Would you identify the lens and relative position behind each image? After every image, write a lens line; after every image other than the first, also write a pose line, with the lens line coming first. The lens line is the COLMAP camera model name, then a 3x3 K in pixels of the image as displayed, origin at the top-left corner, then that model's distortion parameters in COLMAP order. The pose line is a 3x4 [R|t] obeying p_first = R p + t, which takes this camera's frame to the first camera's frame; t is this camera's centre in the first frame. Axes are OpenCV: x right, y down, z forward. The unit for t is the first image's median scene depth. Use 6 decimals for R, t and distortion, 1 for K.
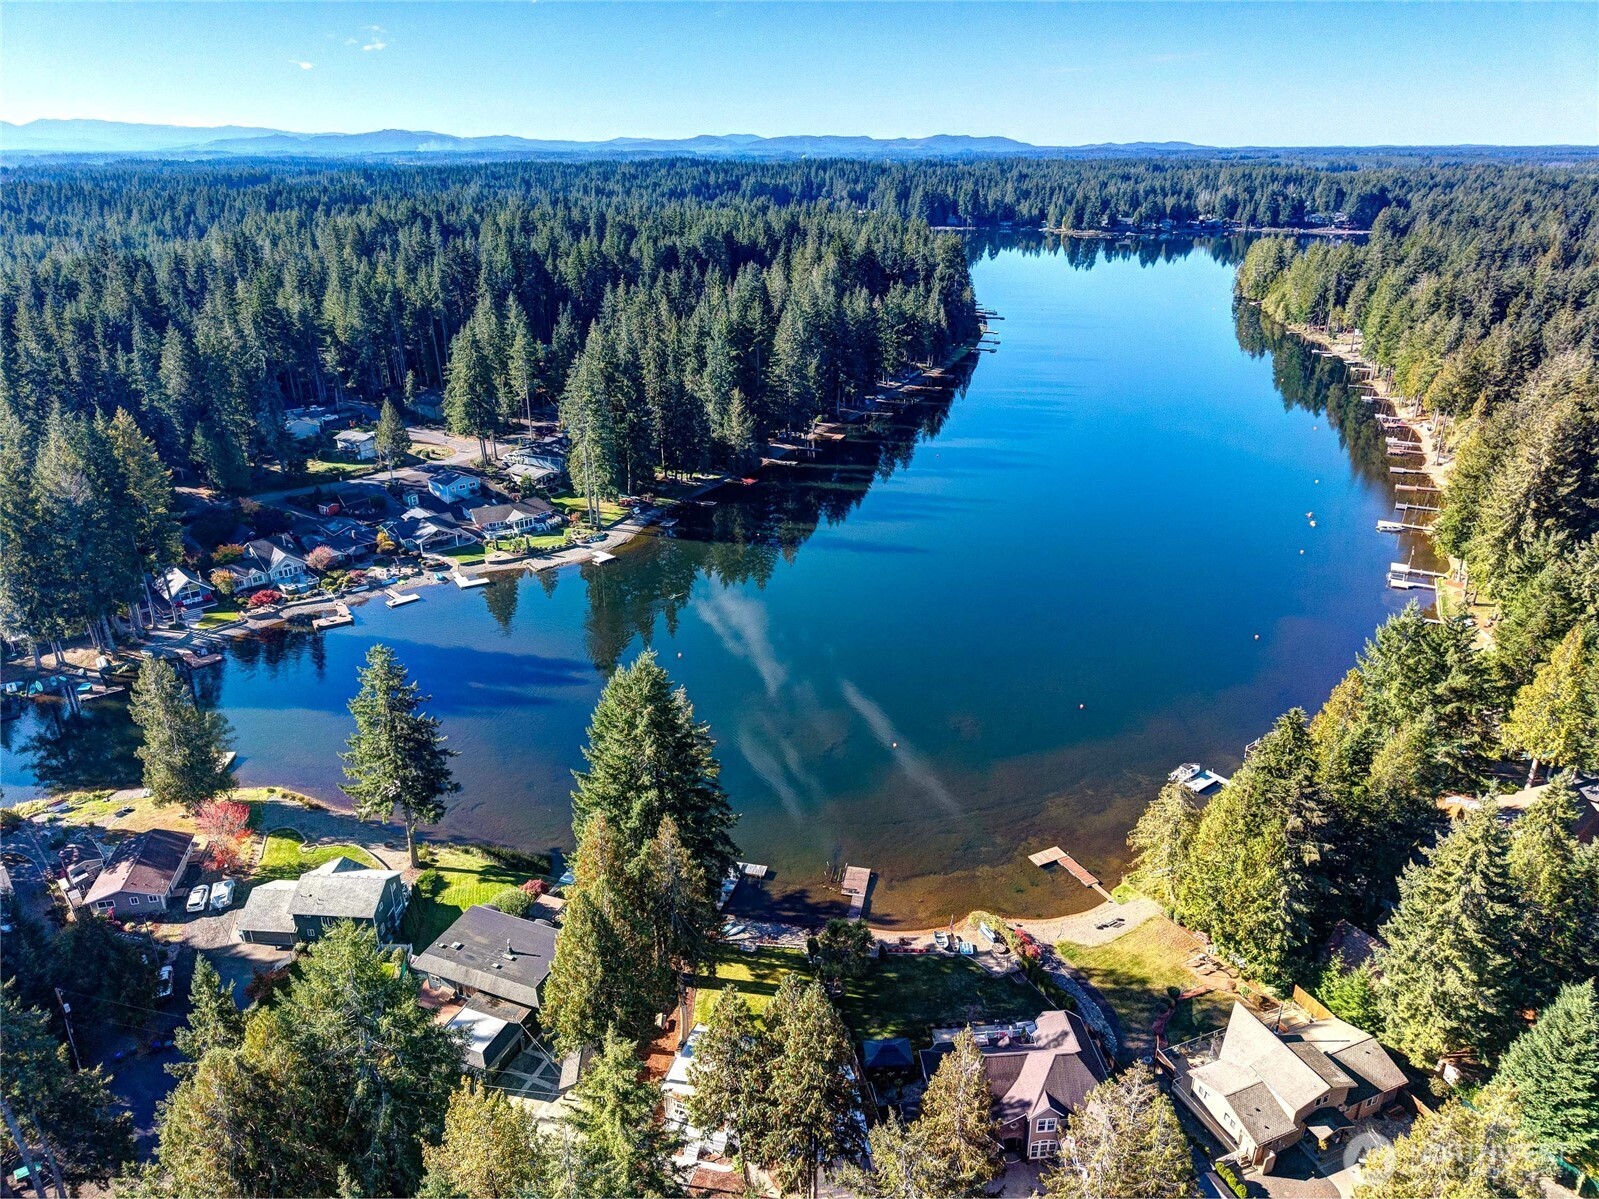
lens RADIAL K [[1074.1, 0, 799.5], [0, 1074.1, 599.5], [0, 0, 1]] dist [0.011534, -0.002181]
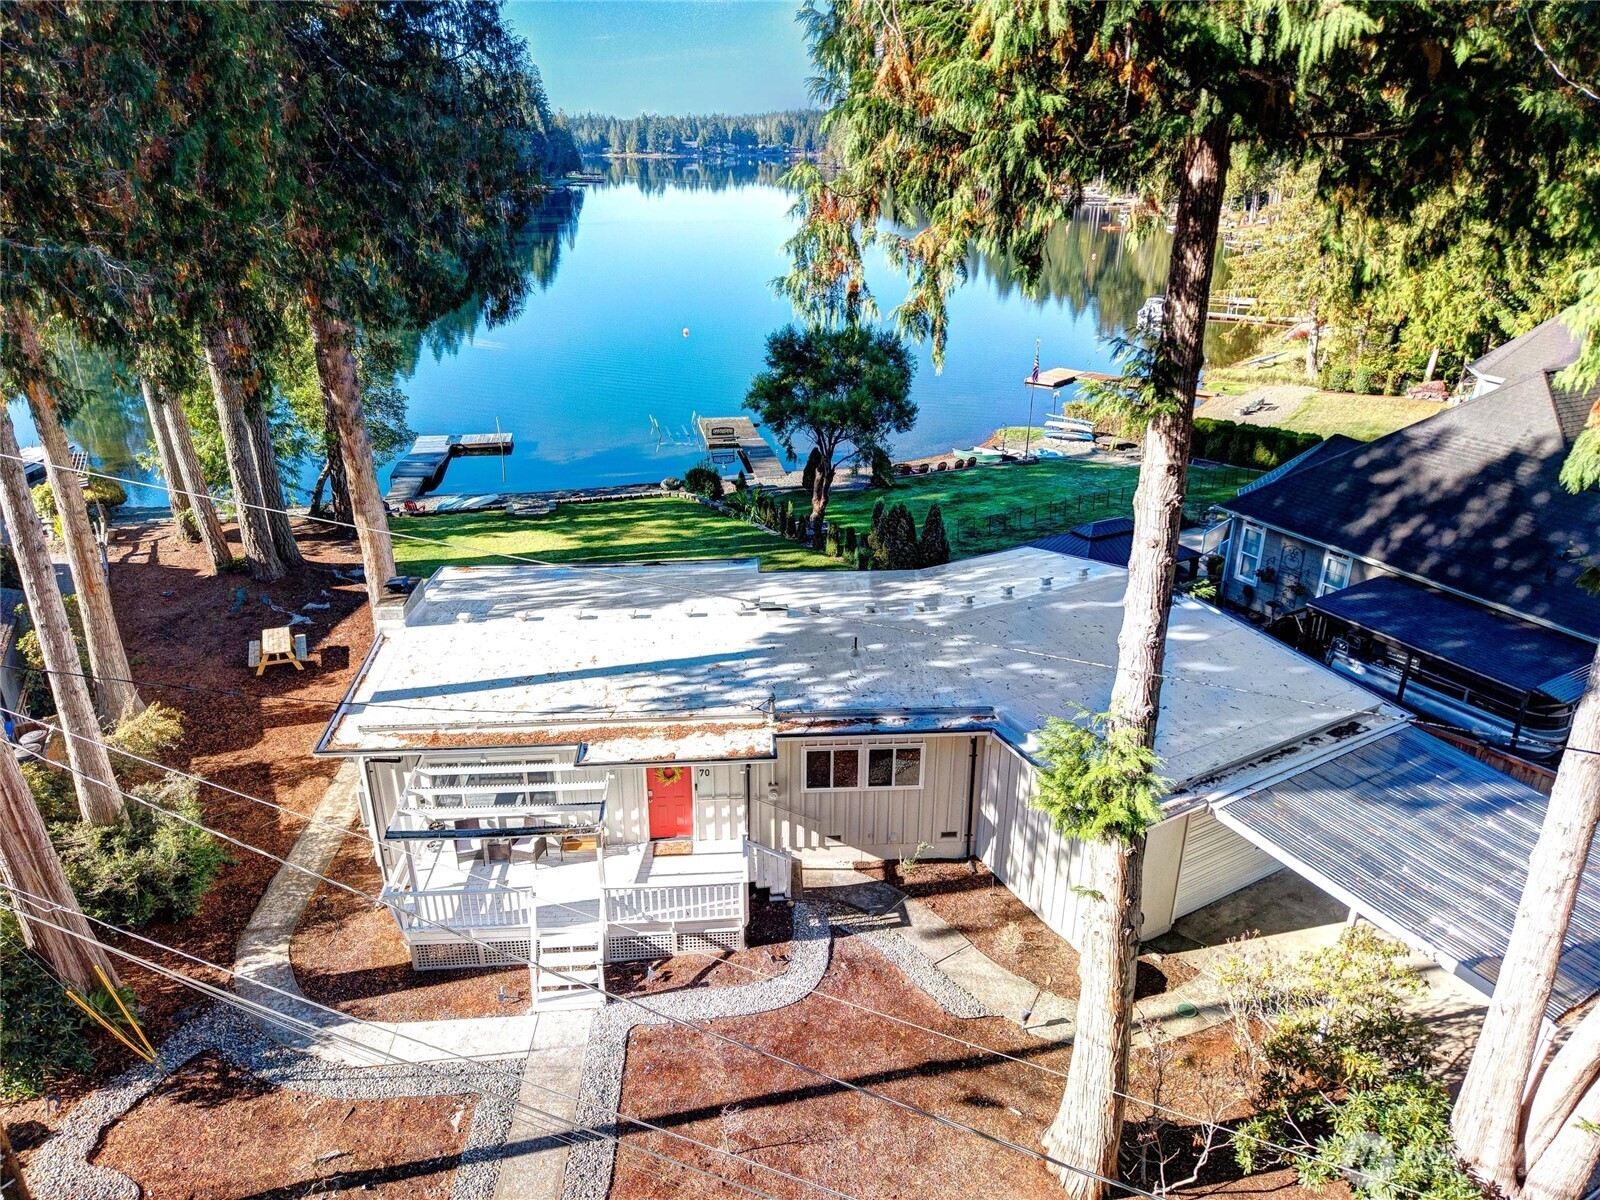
lens RADIAL K [[1074.9, 0, 800.0], [0, 1074.9, 600.0], [0, 0, 1]] dist [0.036682, -0.045006]
pose [[0.923745, -0.147677, 0.353394, -0.040025], [0.145466, 0.988814, 0.032972, 0.148017], [-0.354310, 0.020949, 0.934893, 0.266640]]
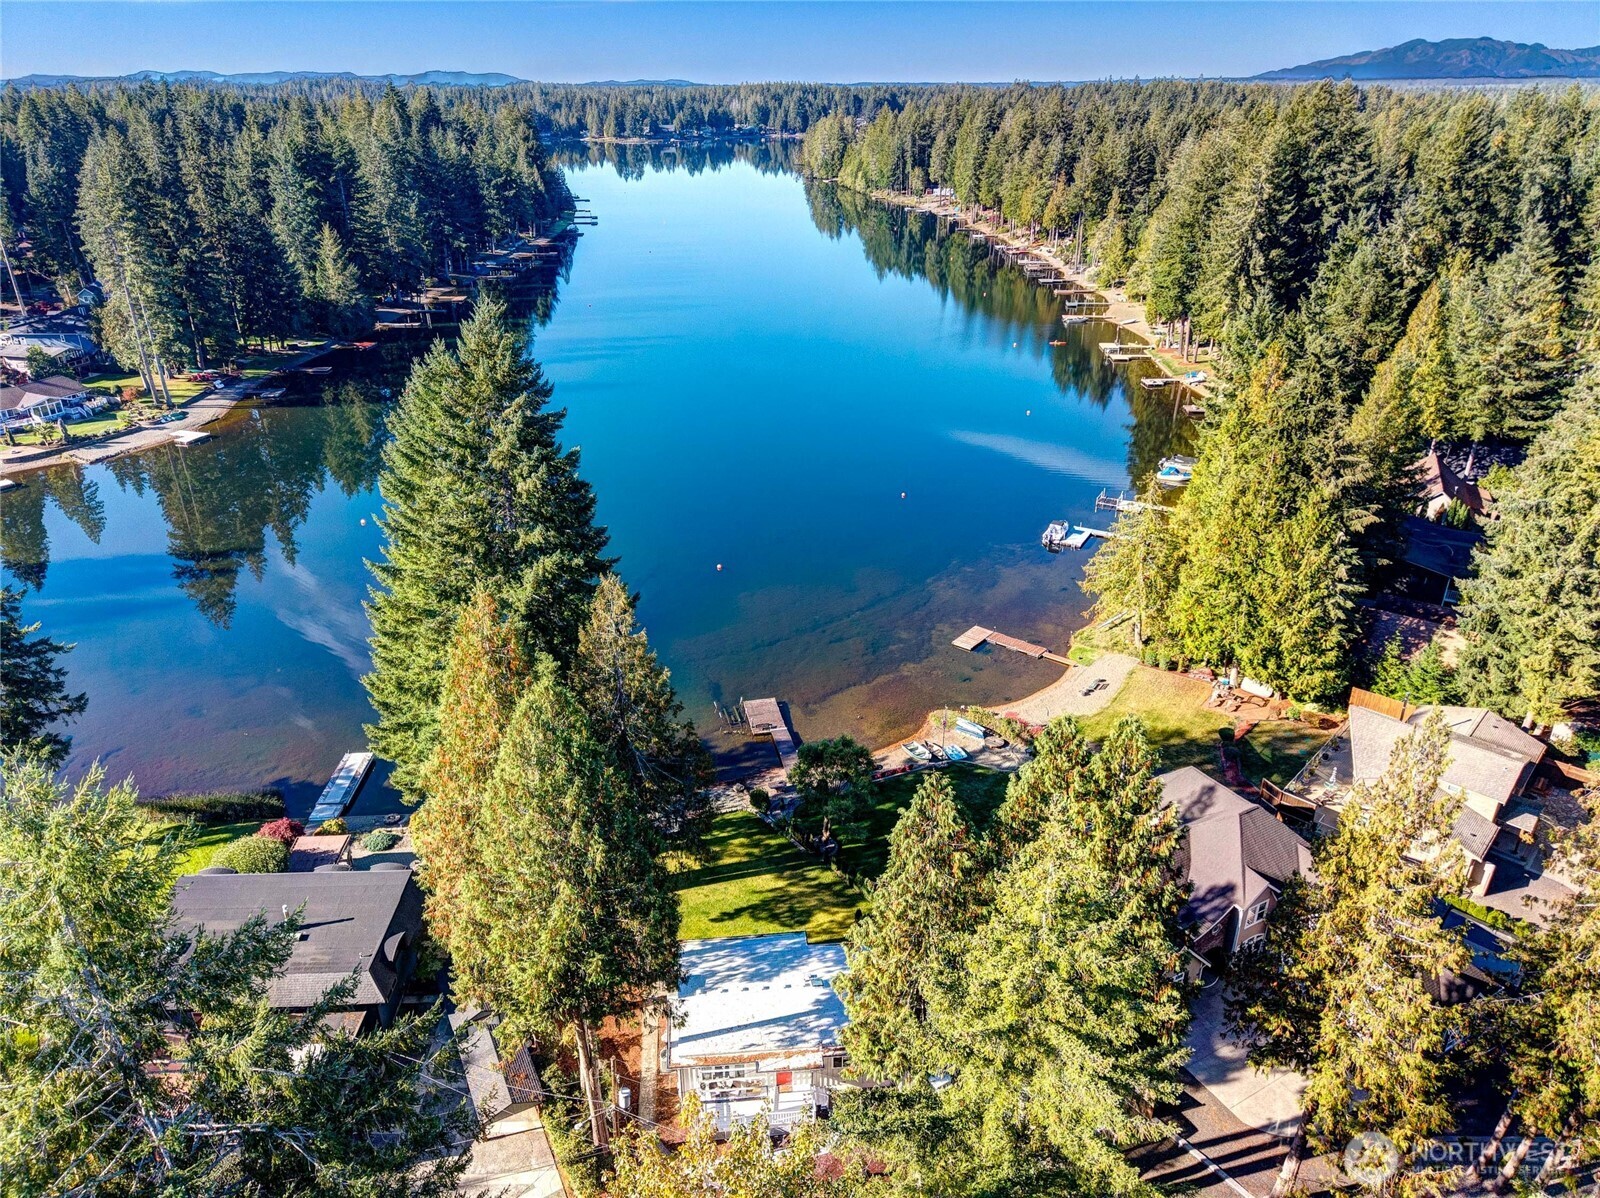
lens RADIAL K [[1074.9, 0, 800.0], [0, 1074.9, 599.0], [0, 0, 1]] dist [0.036682, -0.045006]
pose [[0.914959, -0.174034, 0.364091, -0.078229], [0.157467, 0.984675, 0.074957, 0.063869], [-0.371557, -0.011250, 0.928342, 0.154943]]
